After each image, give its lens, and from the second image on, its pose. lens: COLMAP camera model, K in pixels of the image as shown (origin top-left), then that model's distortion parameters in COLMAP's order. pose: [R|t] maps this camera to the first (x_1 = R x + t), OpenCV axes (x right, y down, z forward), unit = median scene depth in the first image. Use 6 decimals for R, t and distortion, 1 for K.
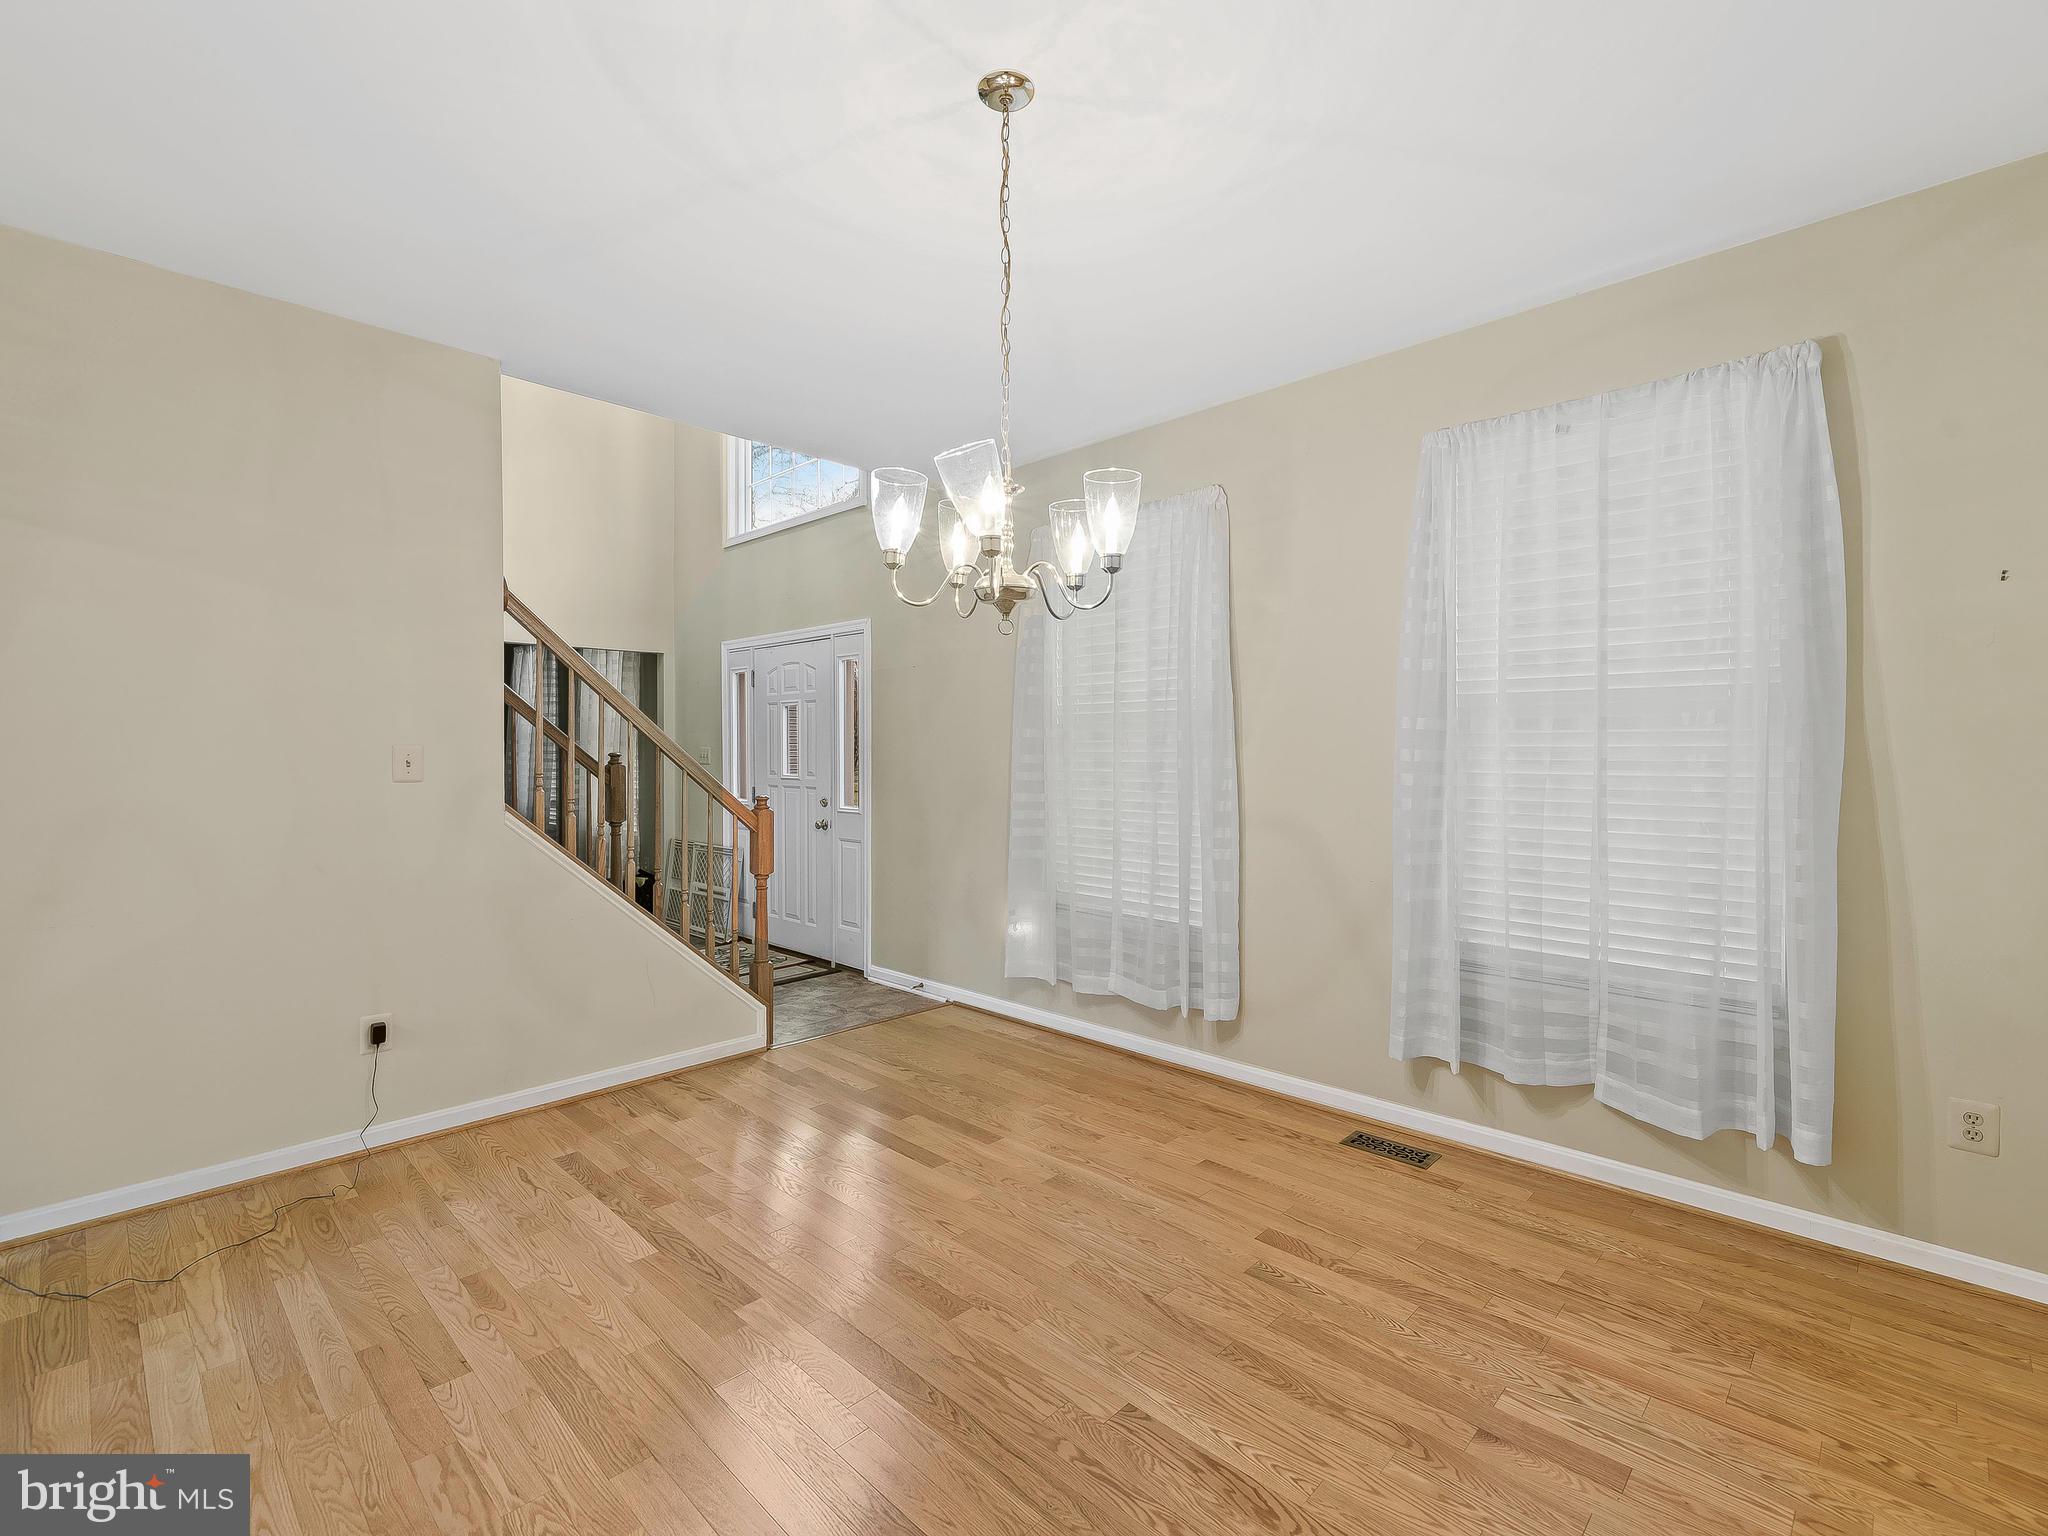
lens RADIAL K [[923.2, 0, 1024.0], [0, 923.2, 768.0], [0, 0, 1]] dist [-0.001849, -0.000112]
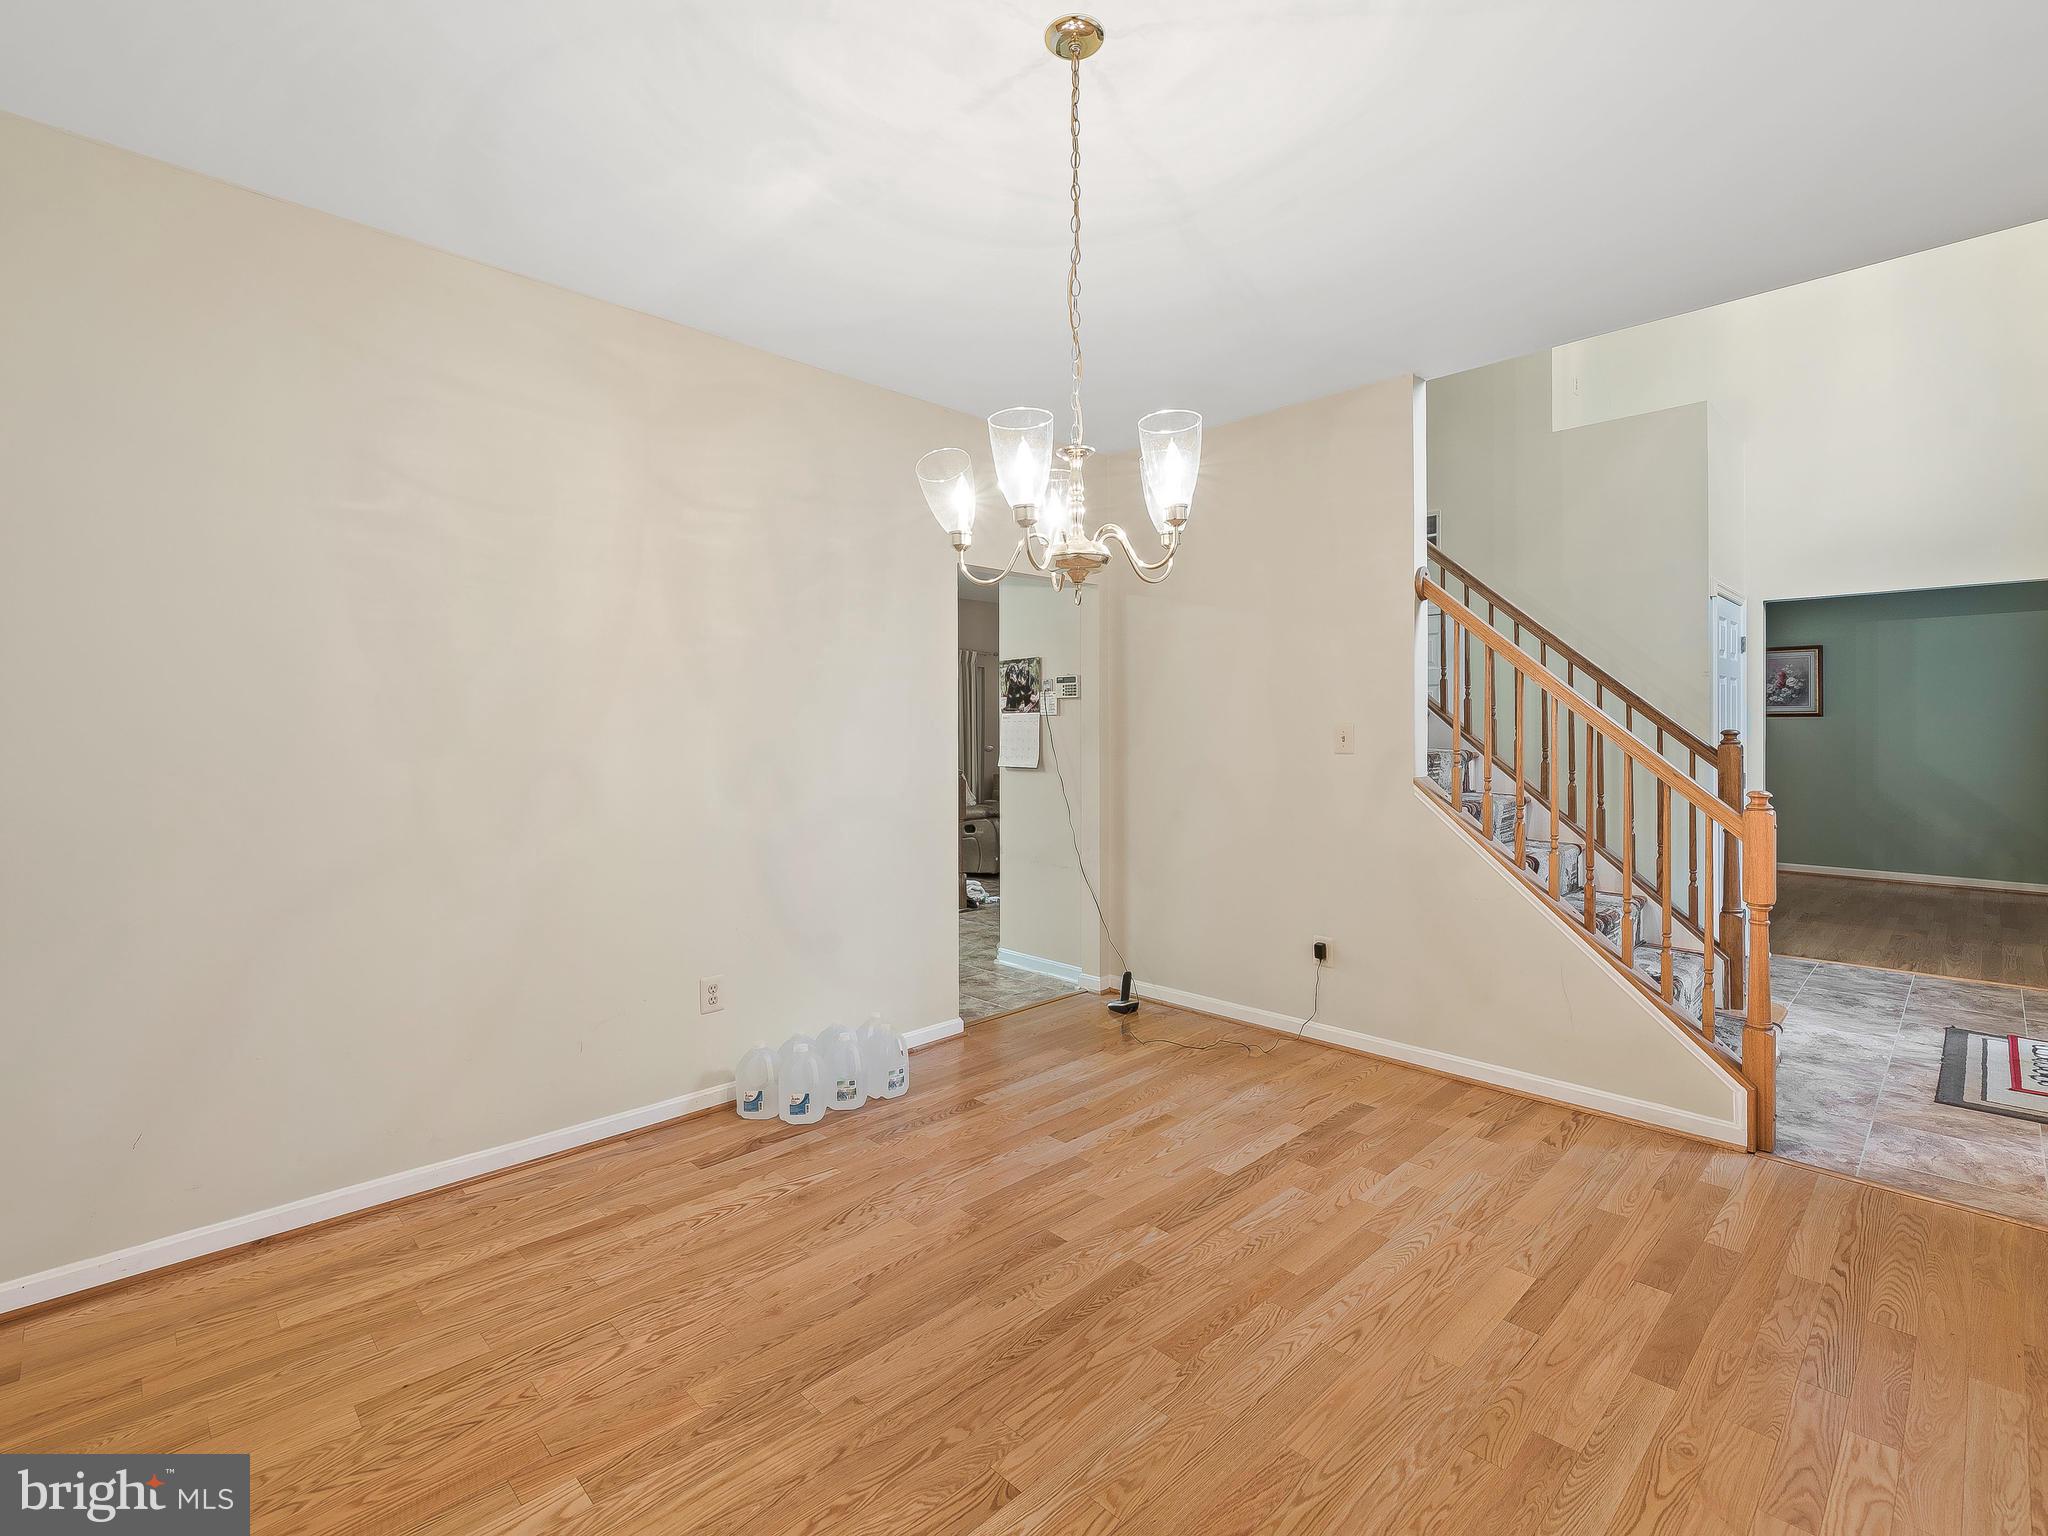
lens RADIAL K [[955.7, 0, 1045.4], [0, 955.7, 728.6], [0, 0, 1]] dist [0.001230, 0.000418]
pose [[-0.012983, 0.001013, -0.999915, 0.679046], [-0.017740, 0.999842, 0.001243, -0.014104], [0.999758, 0.017754, -0.012963, 0.694246]]
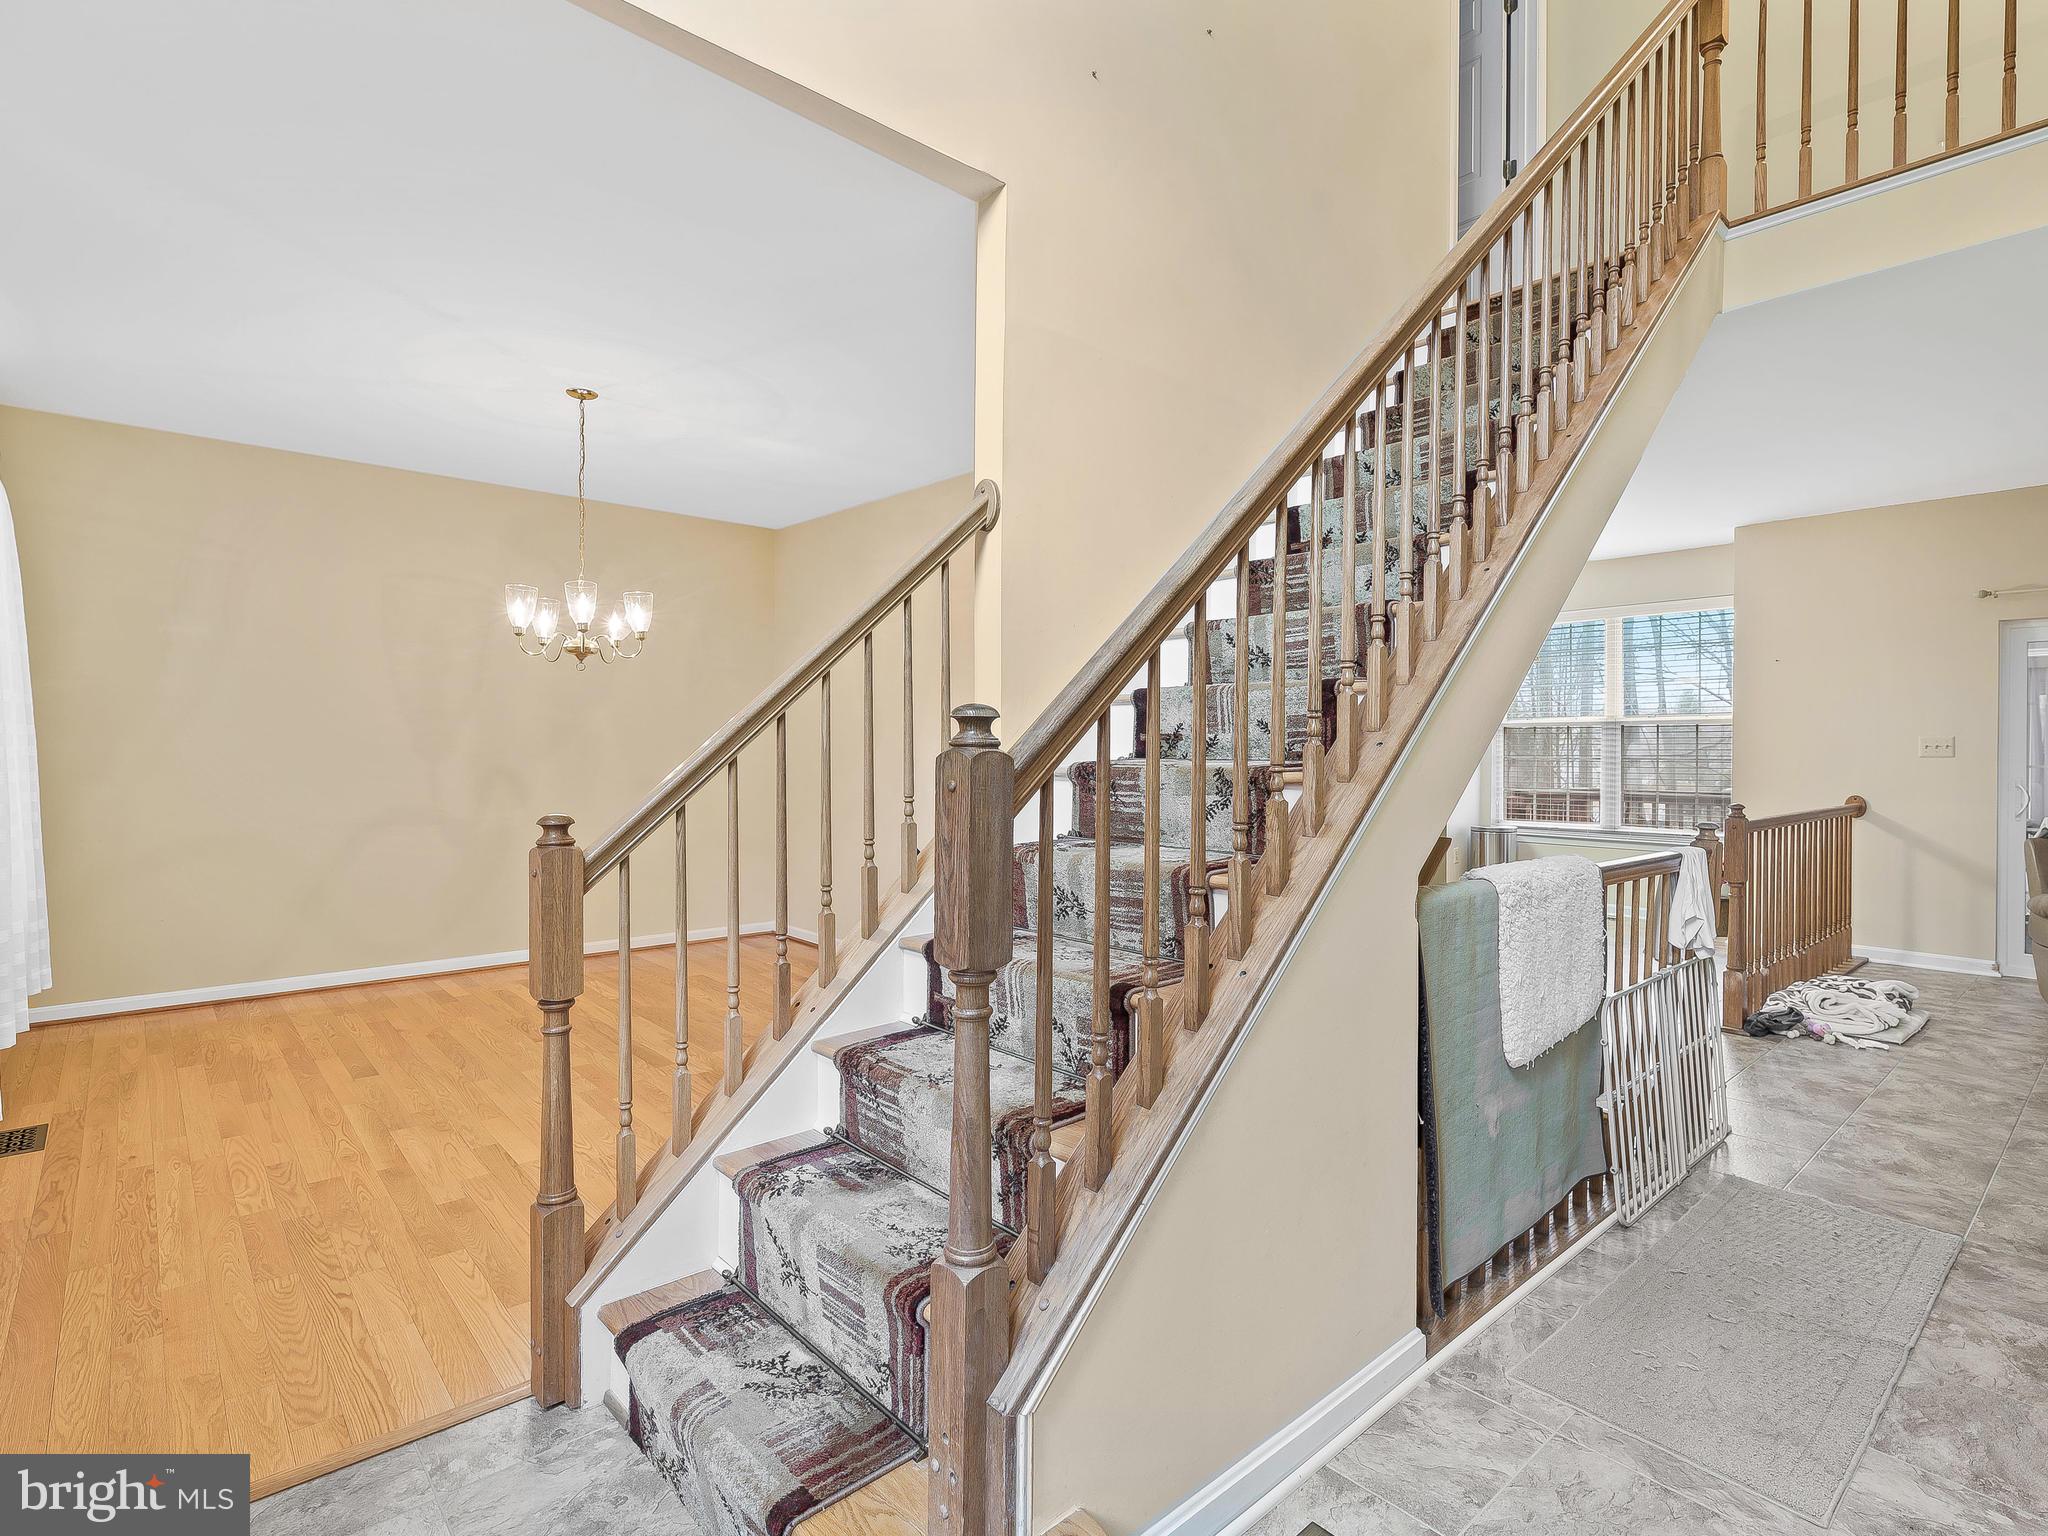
lens RADIAL K [[1014.0, 0, 1087.4], [0, 1014.0, 772.9], [0, 0, 1]] dist [-0.003399, -0.000599]
pose [[-0.999362, -0.009062, 0.034553, -0.822913], [-0.007693, 0.999188, 0.039557, -0.015259], [-0.034883, 0.039266, -0.998620, 2.201232]]
